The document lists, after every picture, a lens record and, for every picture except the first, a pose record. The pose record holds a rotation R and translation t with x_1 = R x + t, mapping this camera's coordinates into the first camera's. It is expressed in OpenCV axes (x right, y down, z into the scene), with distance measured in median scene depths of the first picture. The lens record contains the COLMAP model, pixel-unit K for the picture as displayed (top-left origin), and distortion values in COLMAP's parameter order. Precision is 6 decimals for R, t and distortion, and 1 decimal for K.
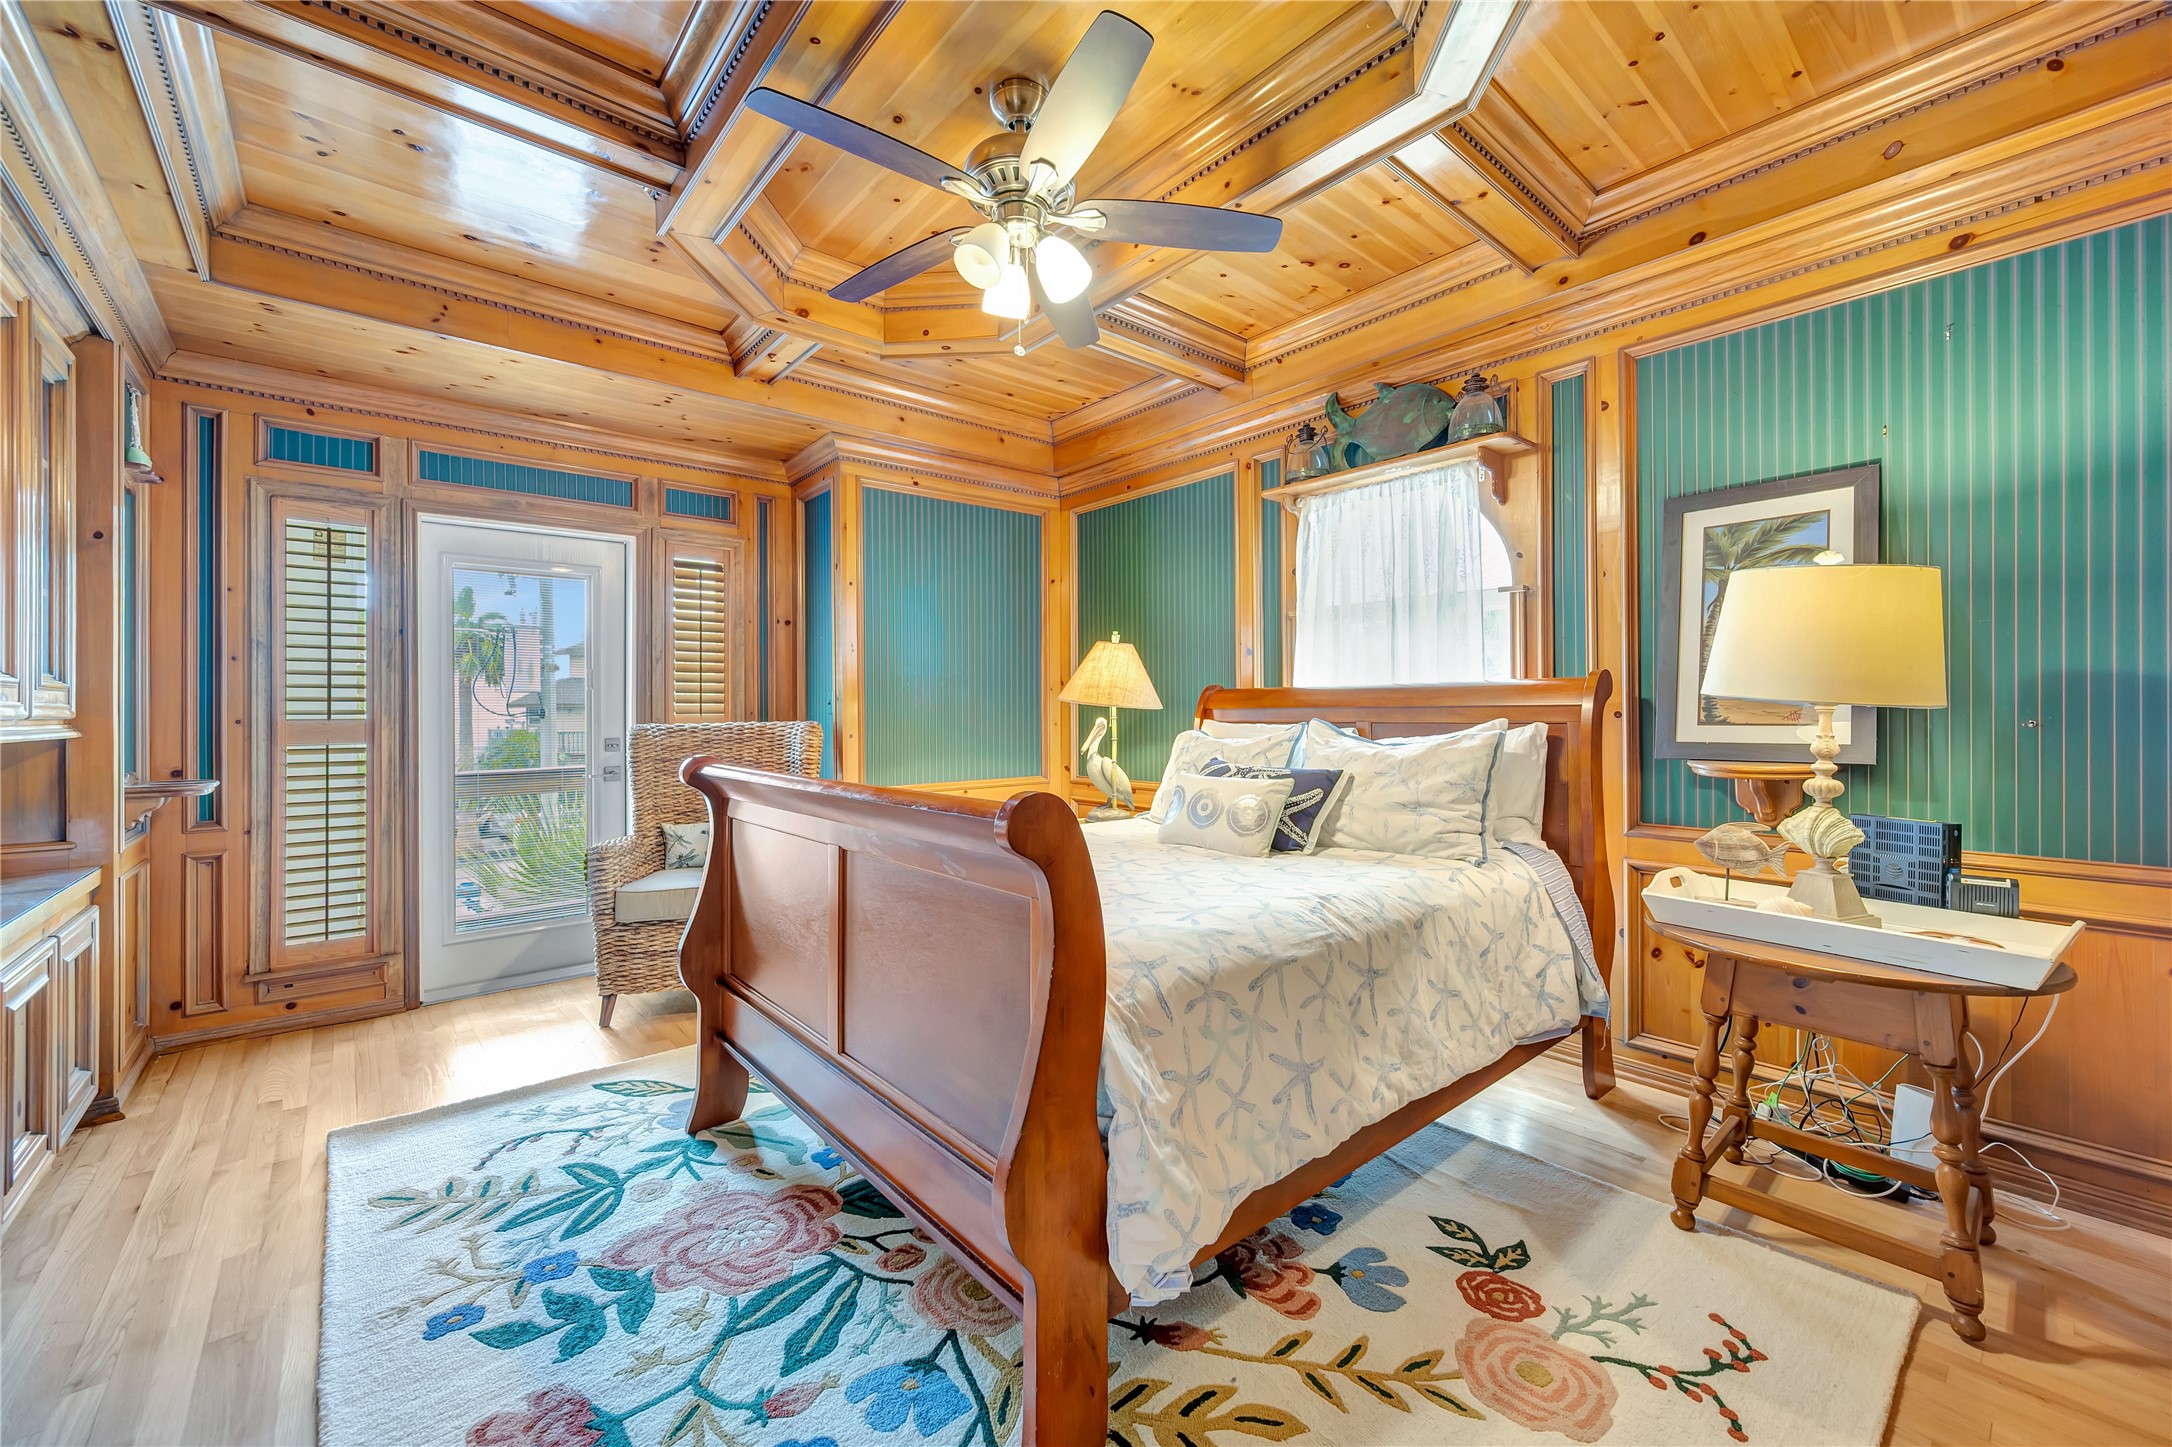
lens RADIAL K [[864.9, 0, 1092.9], [0, 864.9, 708.2], [0, 0, 1]] dist [-0.001183, 0.001191]
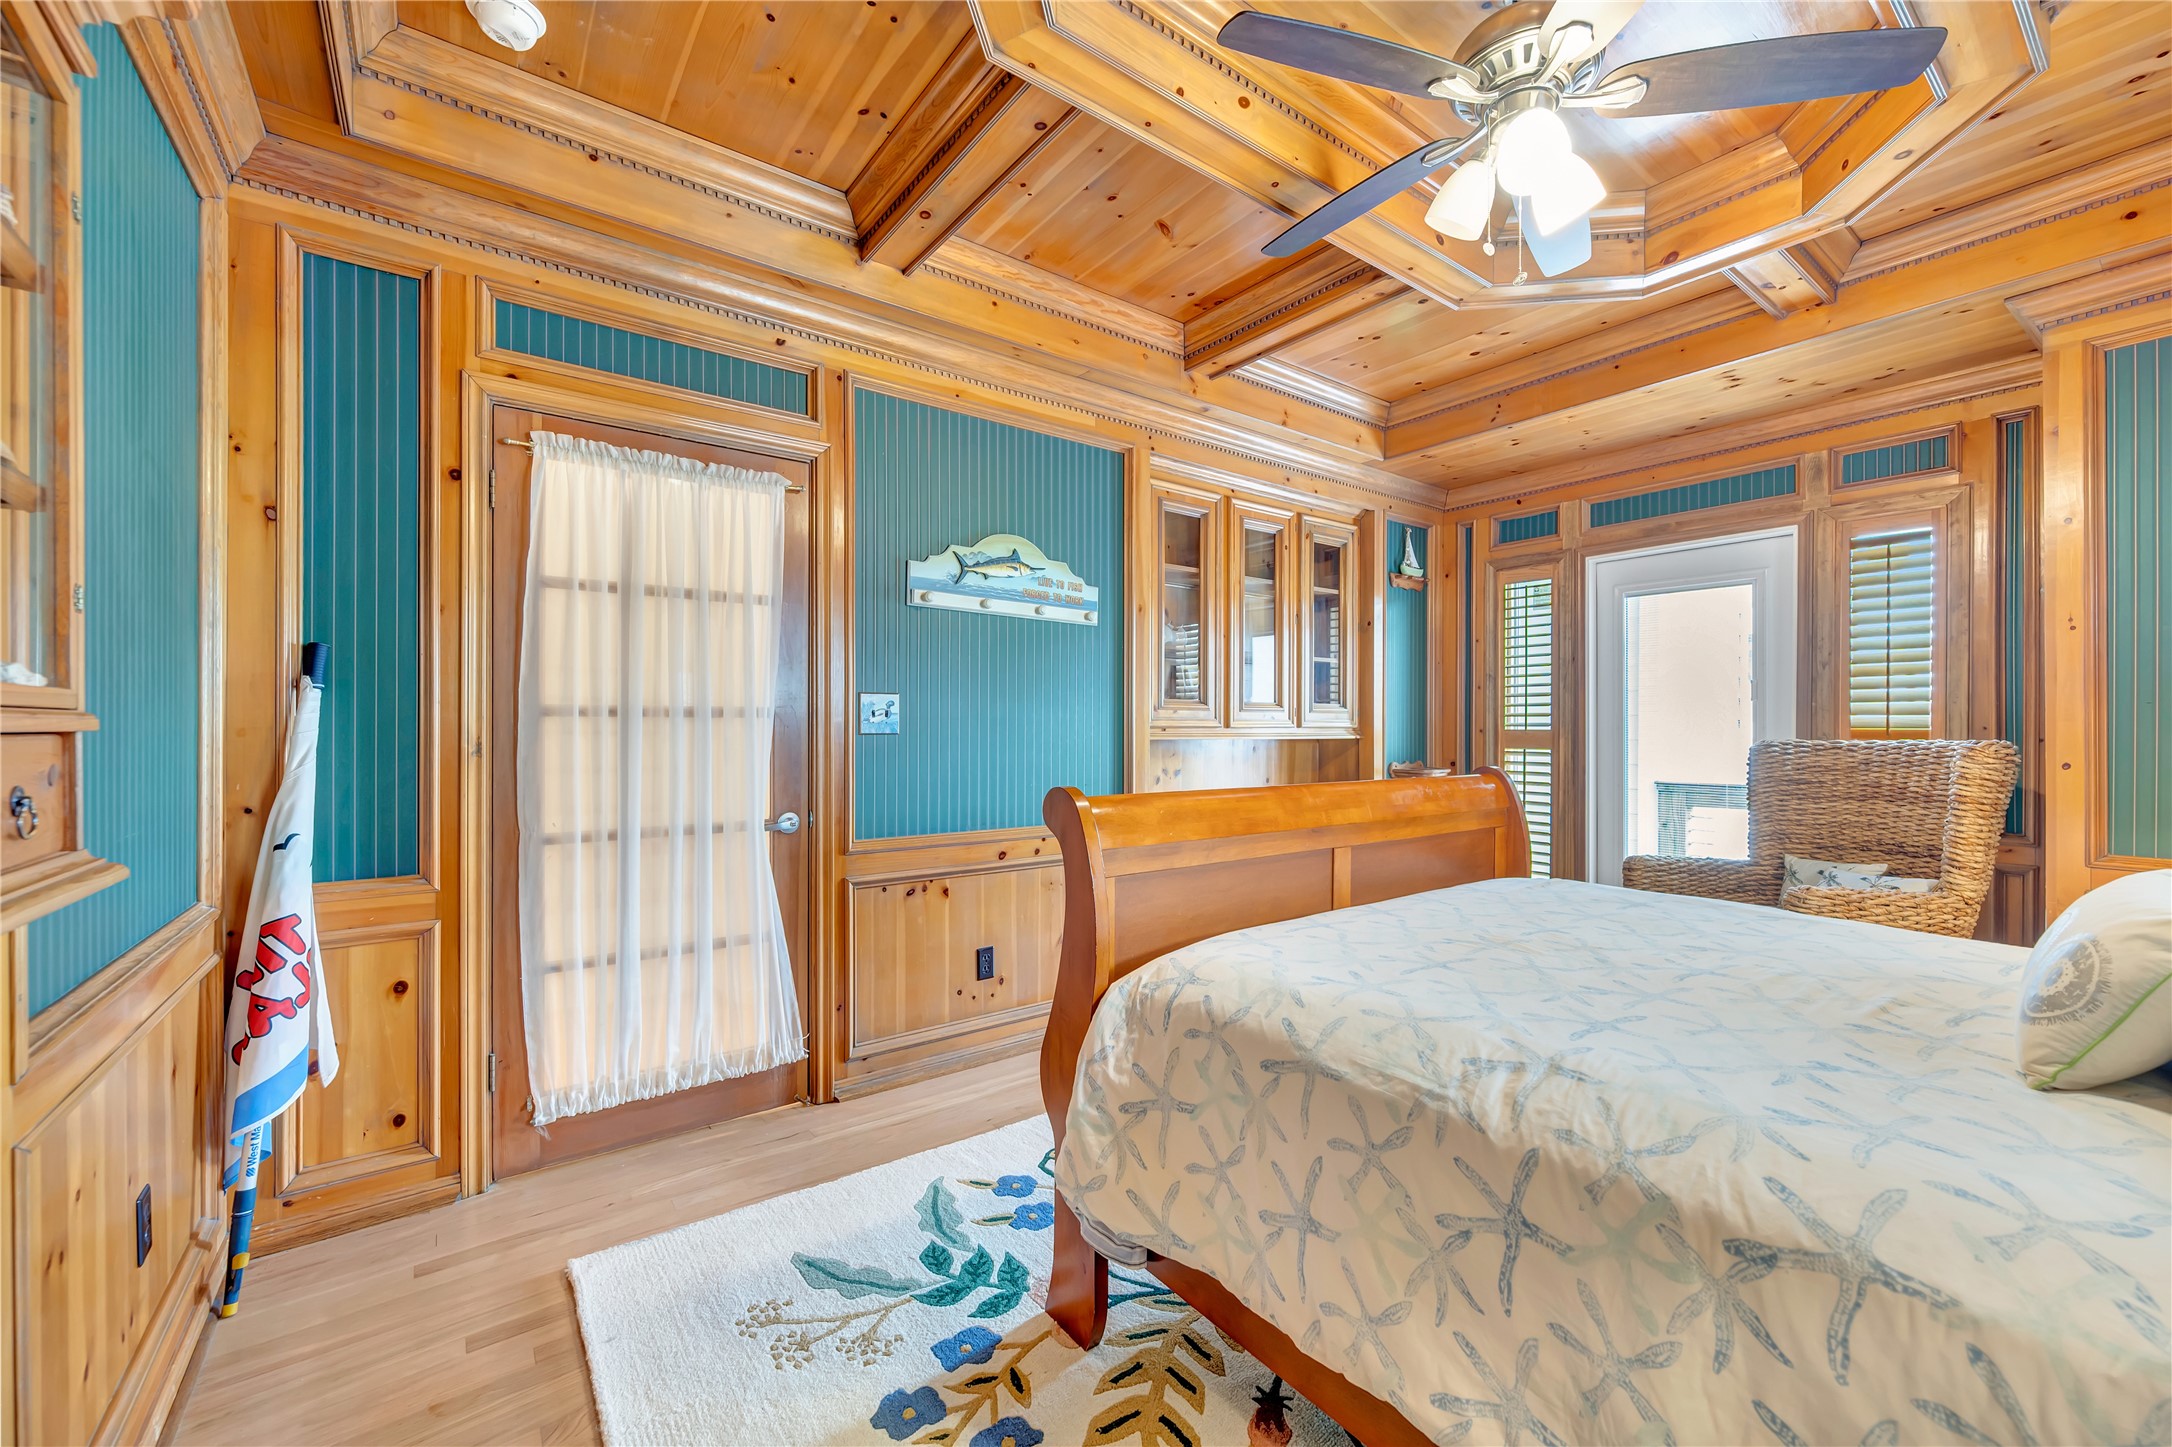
lens RADIAL K [[864.9, 0, 1093.4], [0, 864.9, 726.3], [0, 0, 1]] dist [-0.001183, 0.001191]
pose [[-0.072988, 0.006238, -0.997313, 0.546001], [0.002059, 0.999979, 0.006104, -0.002610], [0.997331, -0.001608, -0.073000, 0.484650]]
